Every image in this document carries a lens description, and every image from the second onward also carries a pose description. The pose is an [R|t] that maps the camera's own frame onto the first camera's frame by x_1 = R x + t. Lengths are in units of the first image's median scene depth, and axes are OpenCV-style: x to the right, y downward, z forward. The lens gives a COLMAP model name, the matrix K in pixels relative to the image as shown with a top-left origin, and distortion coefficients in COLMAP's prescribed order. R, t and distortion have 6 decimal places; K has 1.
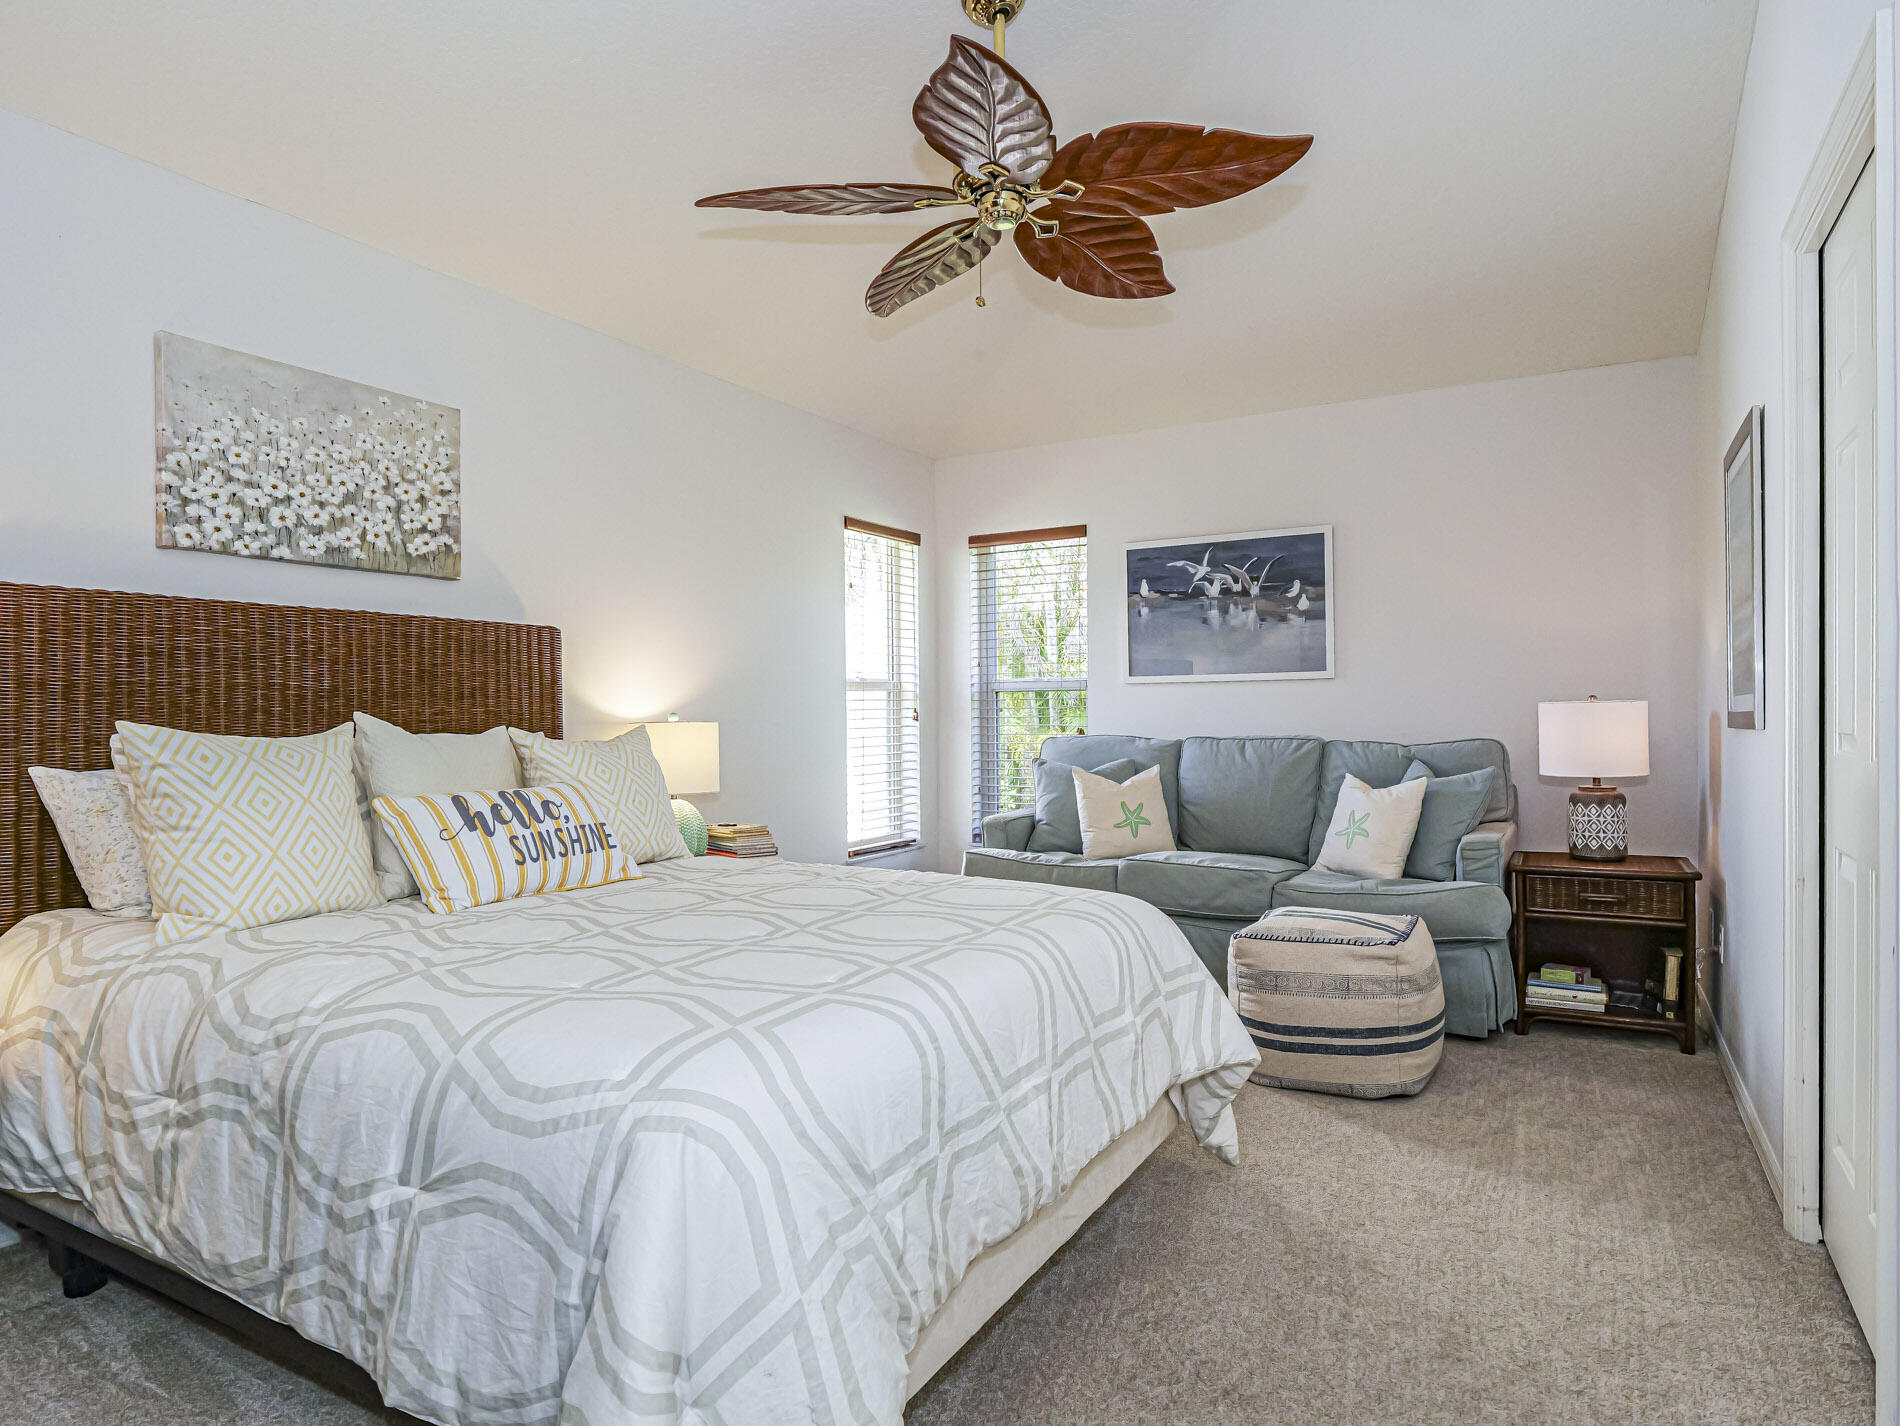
lens RADIAL K [[1123.9, 0, 950.0], [0, 1123.9, 713.0], [0, 0, 1]] dist [-0.004052, -0.000100]
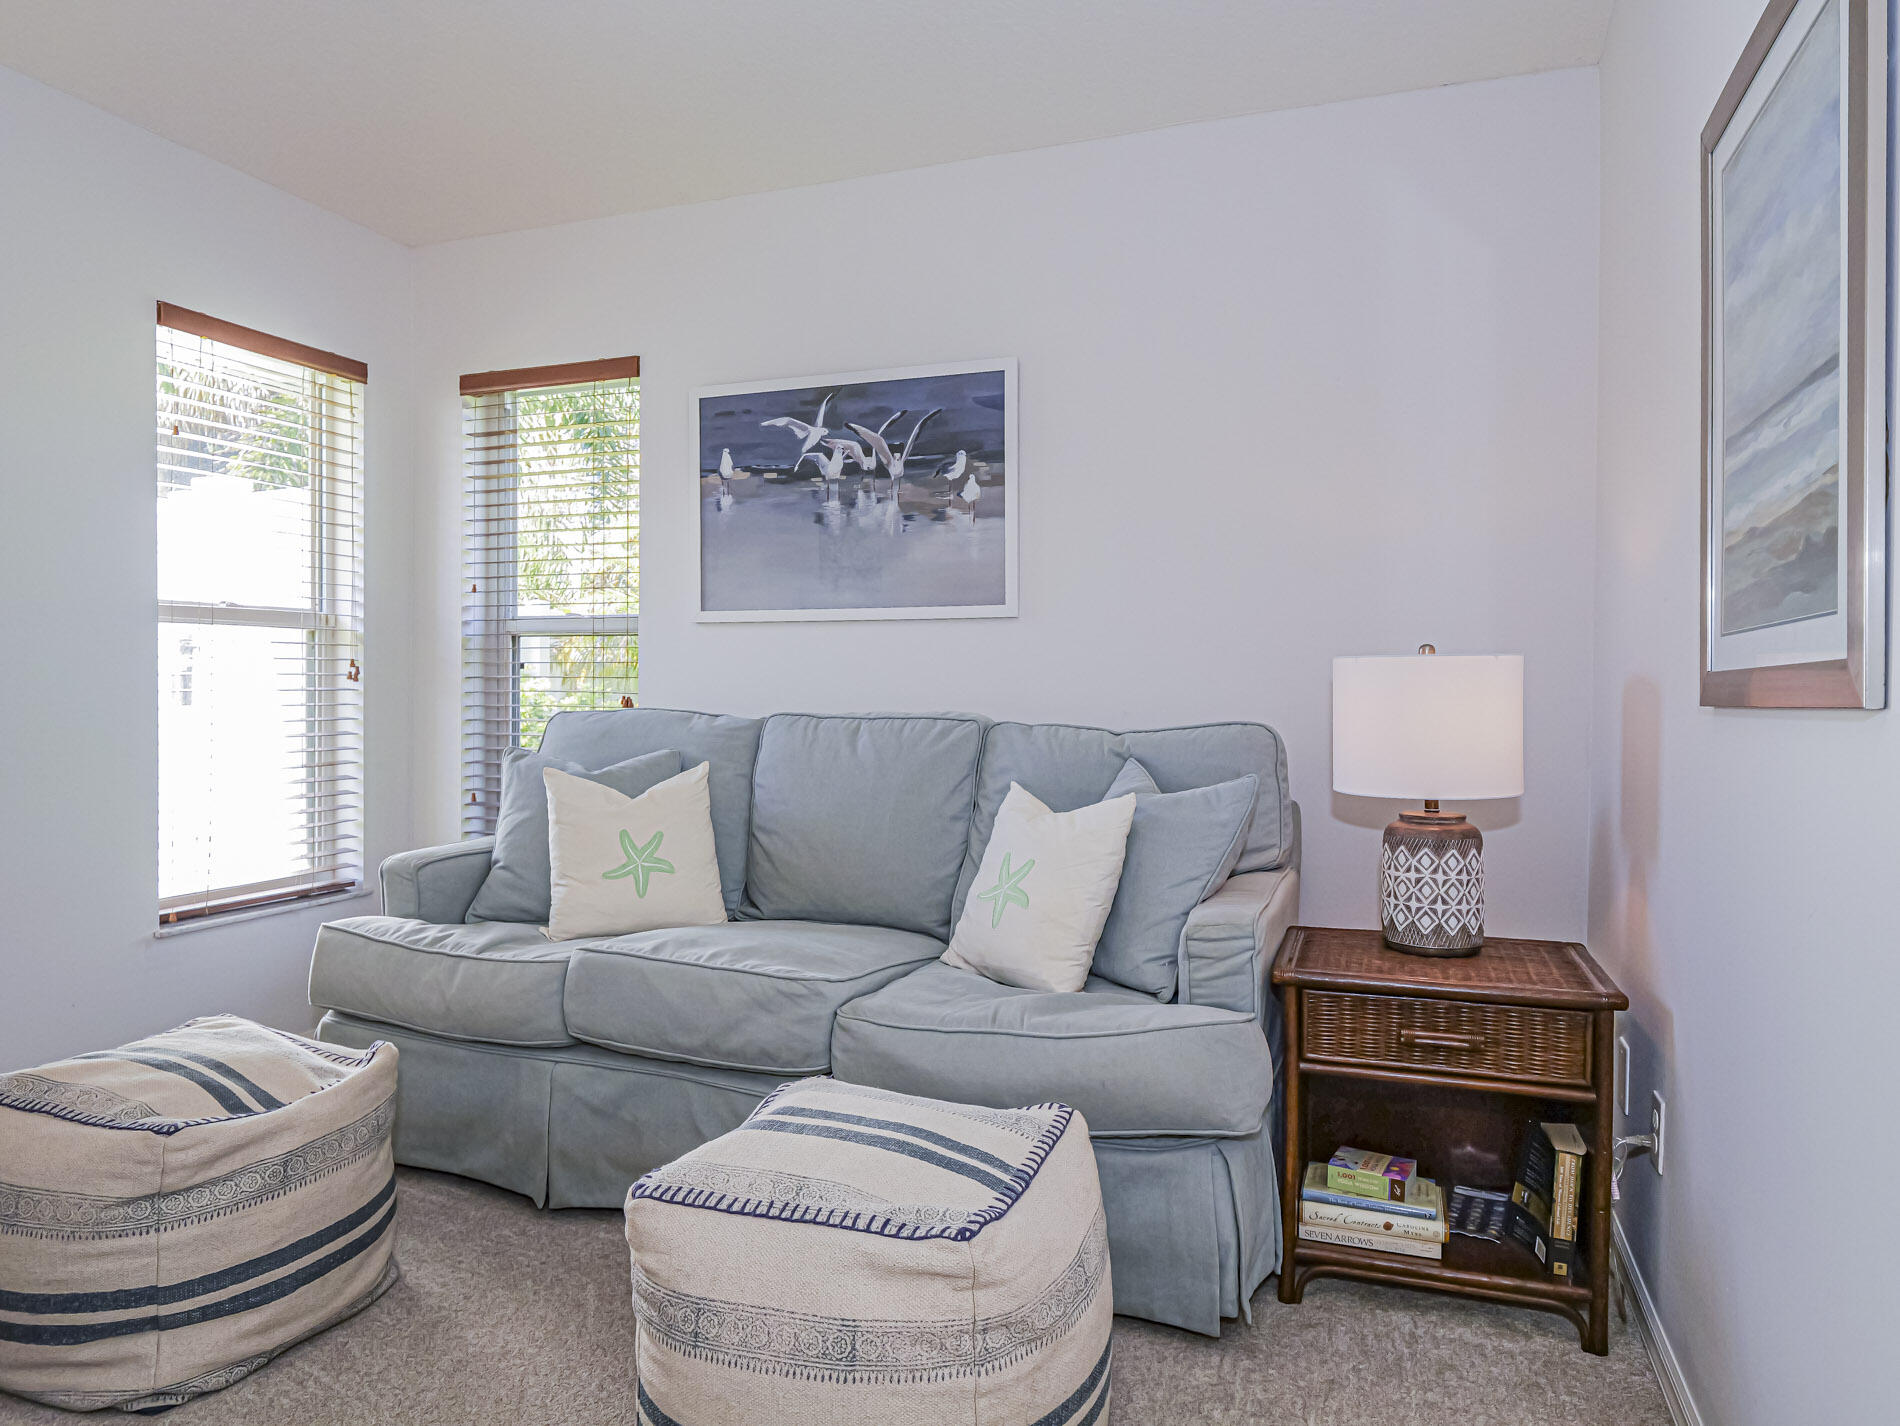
lens RADIAL K [[1216.6, 0, 947.6], [0, 1216.6, 688.8], [0, 0, 1]] dist [0.002047, -0.000666]
pose [[0.987509, 0.014670, 0.156880, 0.244809], [-0.015187, 0.999882, 0.002099, 0.007325], [-0.156831, -0.004456, 0.987615, 0.442683]]
